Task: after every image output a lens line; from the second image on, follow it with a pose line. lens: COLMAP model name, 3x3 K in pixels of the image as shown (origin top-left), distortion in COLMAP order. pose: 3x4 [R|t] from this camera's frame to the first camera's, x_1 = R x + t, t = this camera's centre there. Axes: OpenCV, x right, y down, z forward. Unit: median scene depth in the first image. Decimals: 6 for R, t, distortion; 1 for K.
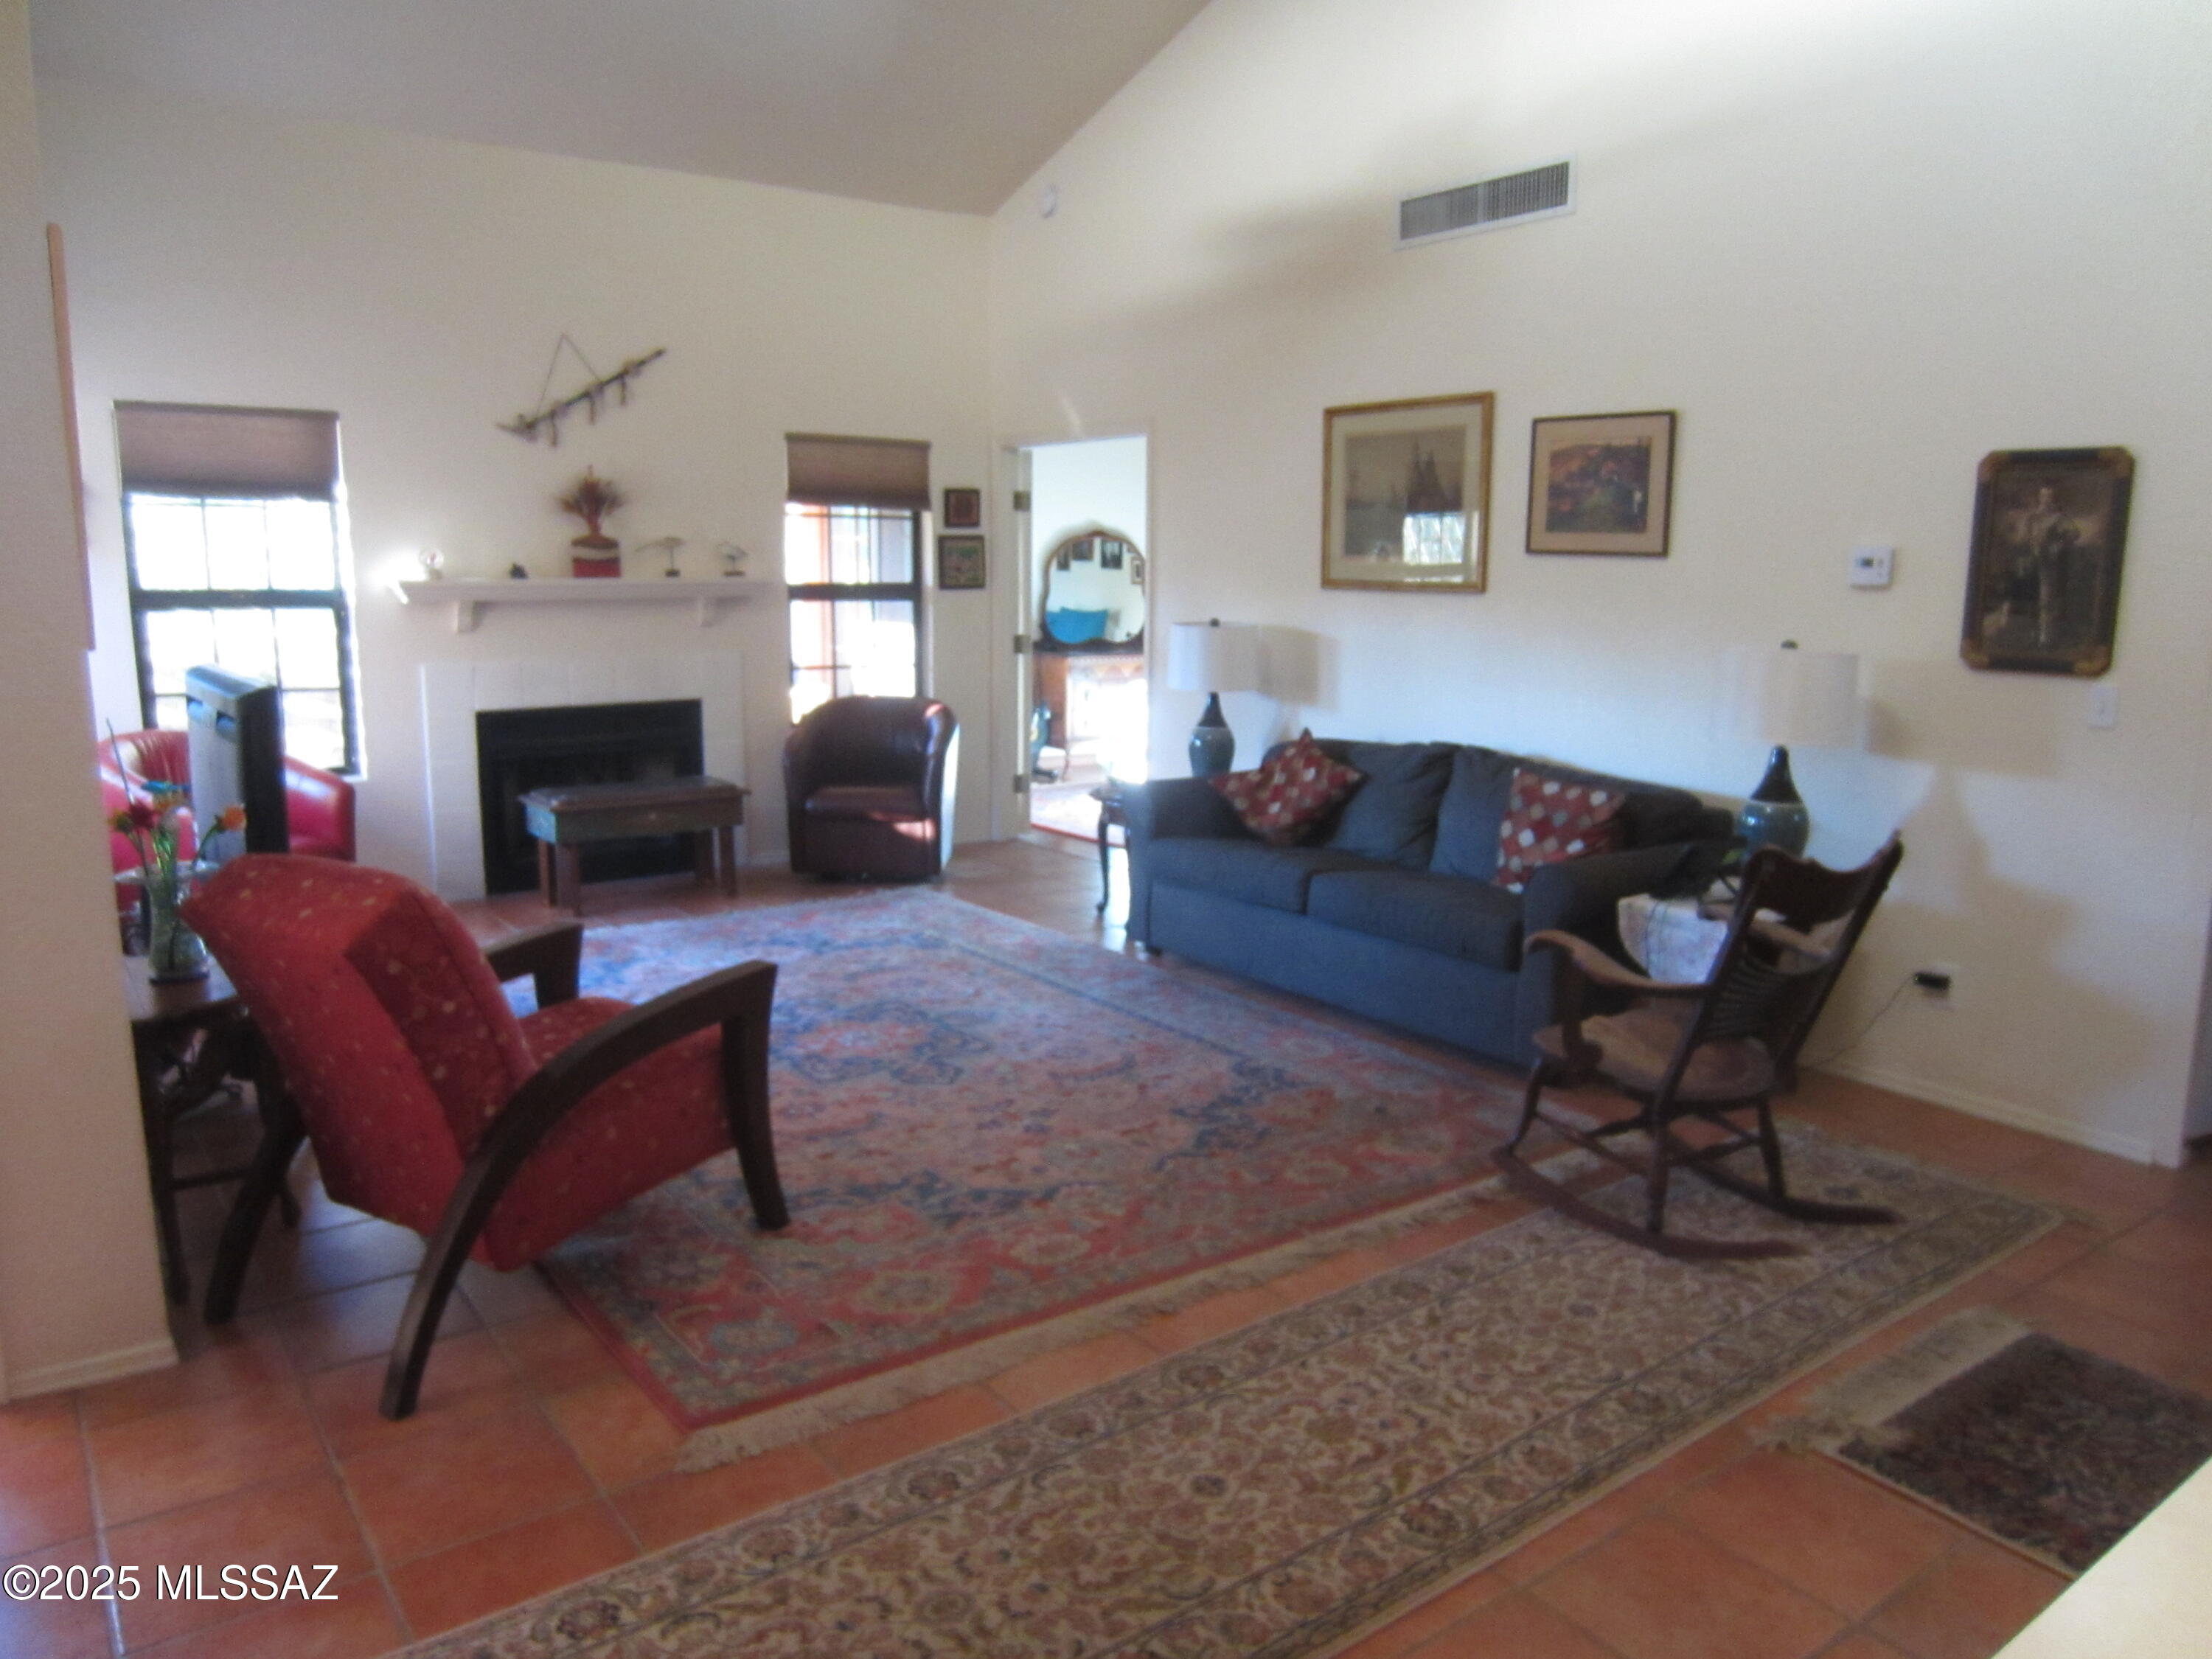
lens RADIAL K [[1547.6, 0, 1106.0], [0, 1547.6, 829.5], [0, 0, 1]] dist [-0.026556, 0.002832]
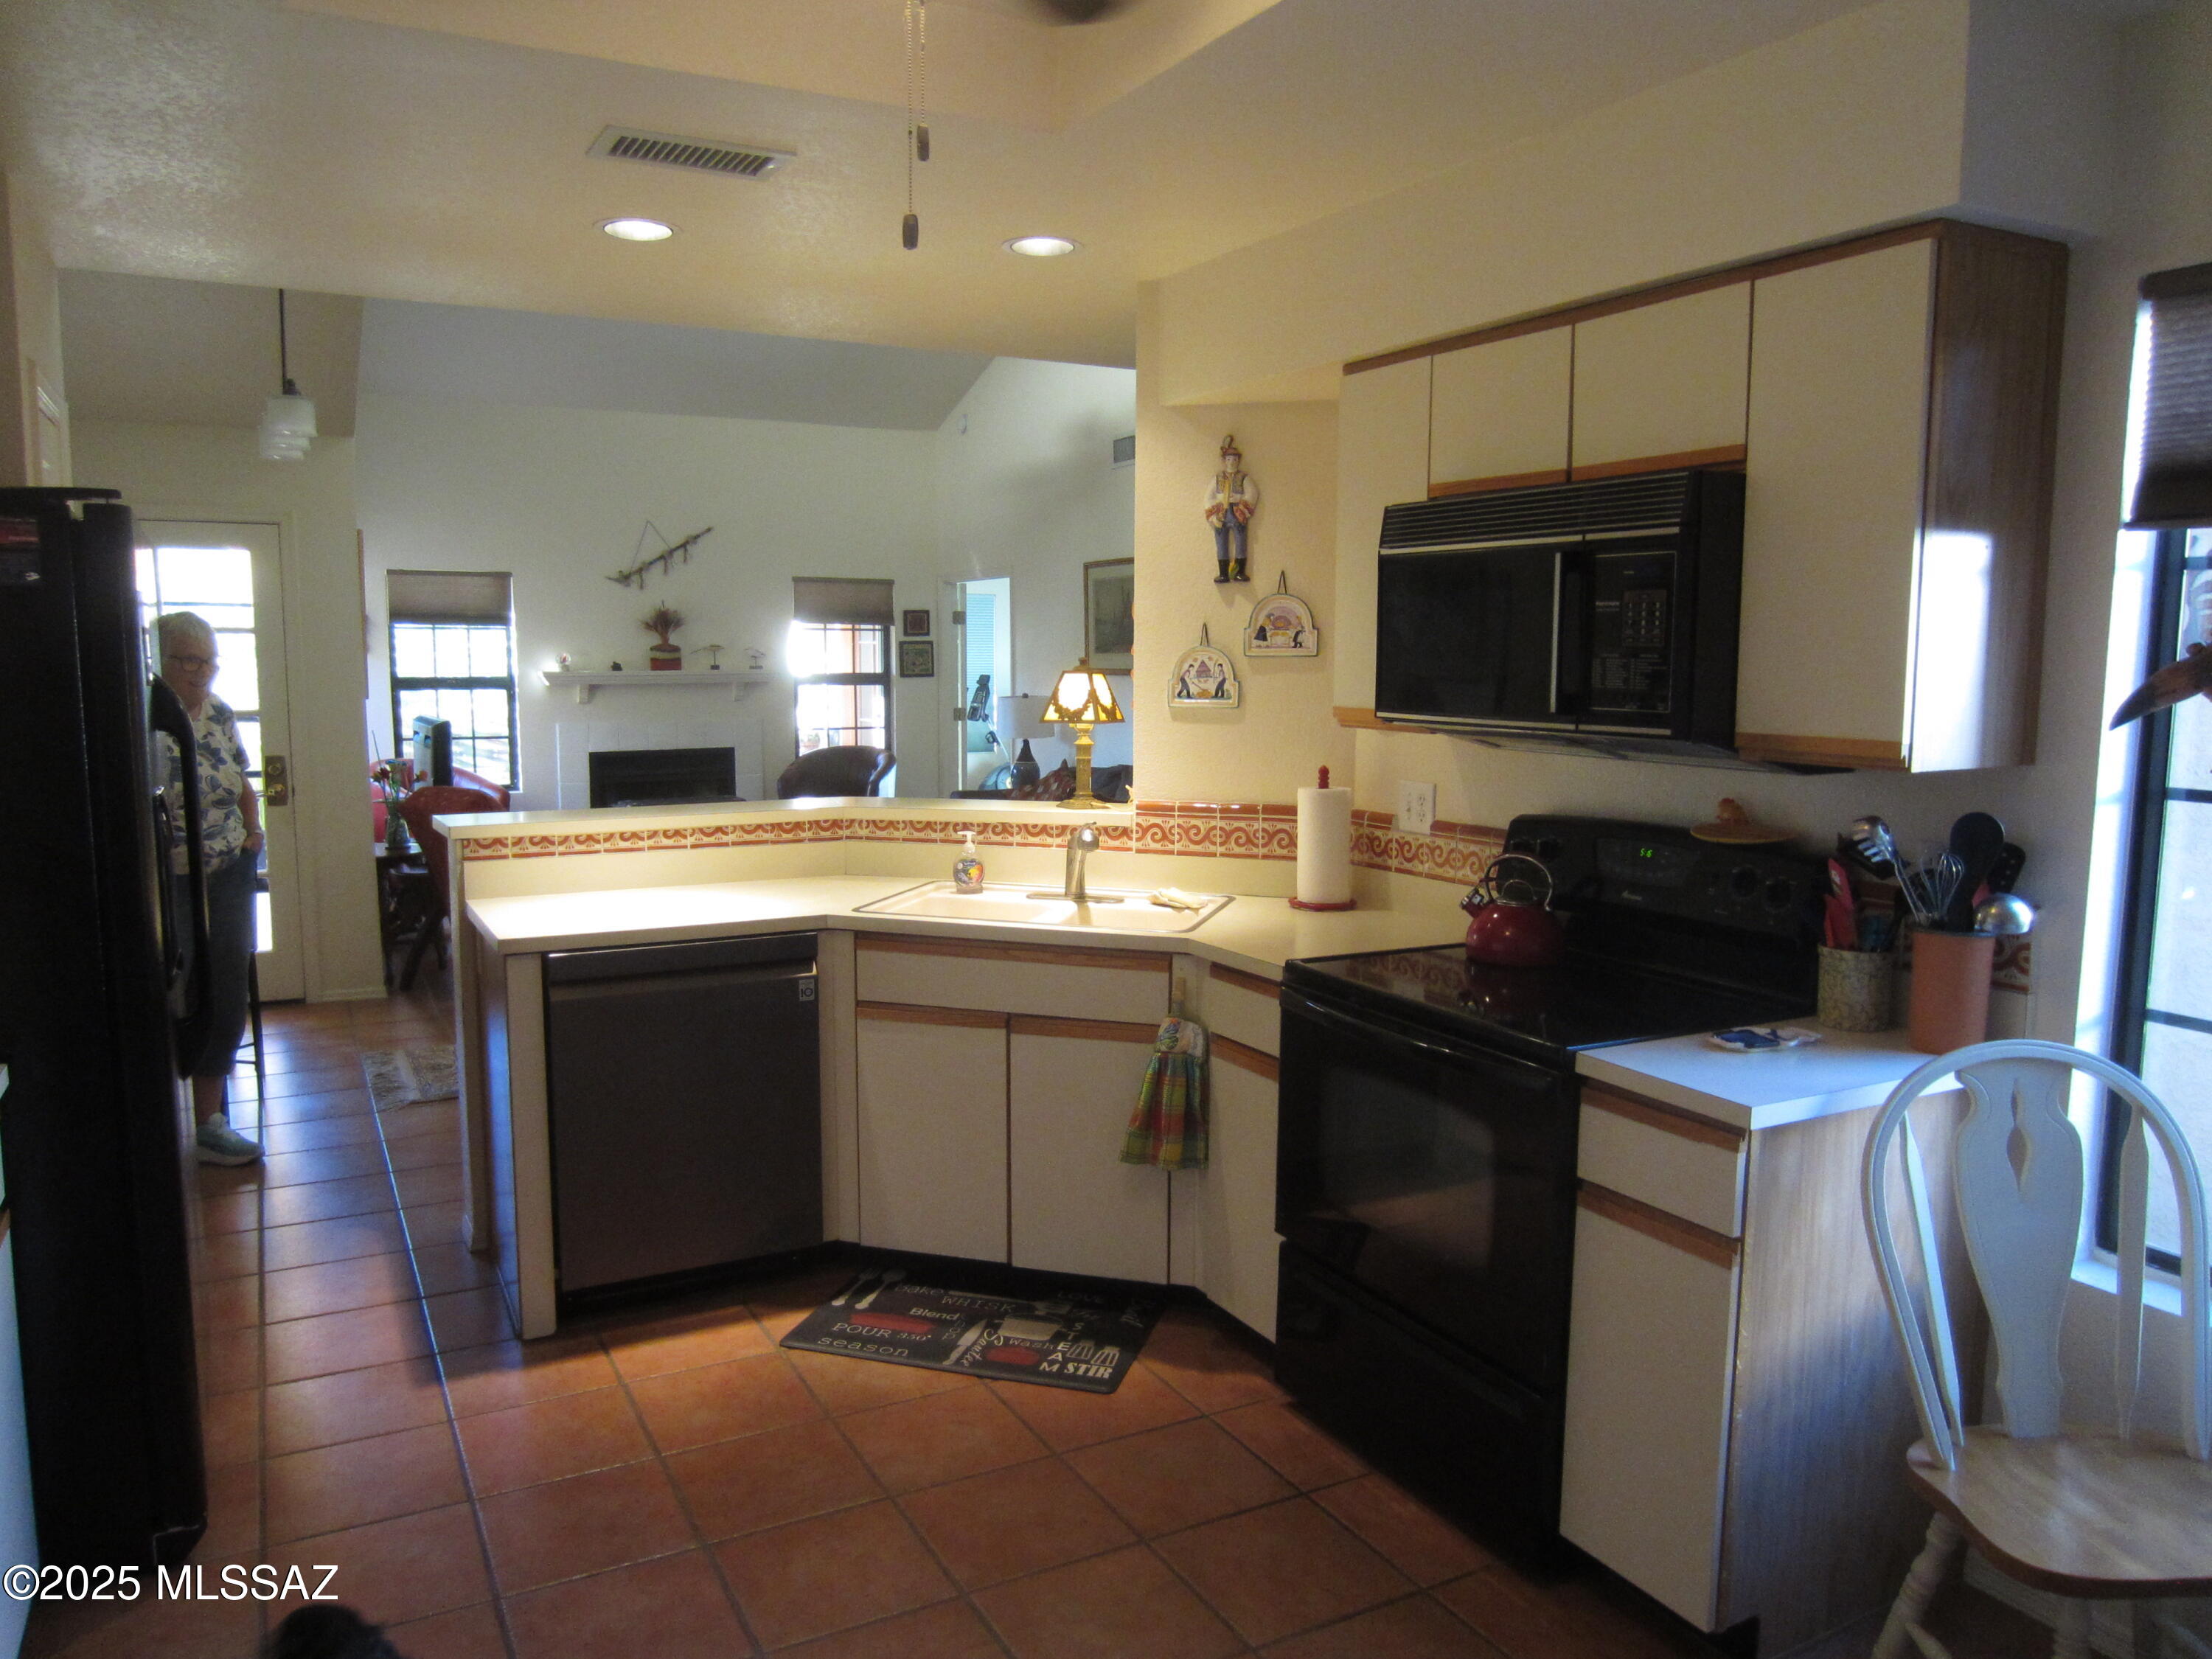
lens RADIAL K [[1614.9, 0, 1106.0], [0, 1614.9, 829.5], [0, 0, 1]] dist [-0.000210, -0.000170]
pose [[0.987755, 0.009062, -0.155748, 0.388087], [-0.018818, 0.997943, -0.061280, 0.096954], [0.154872, 0.063461, 0.985894, -0.577486]]
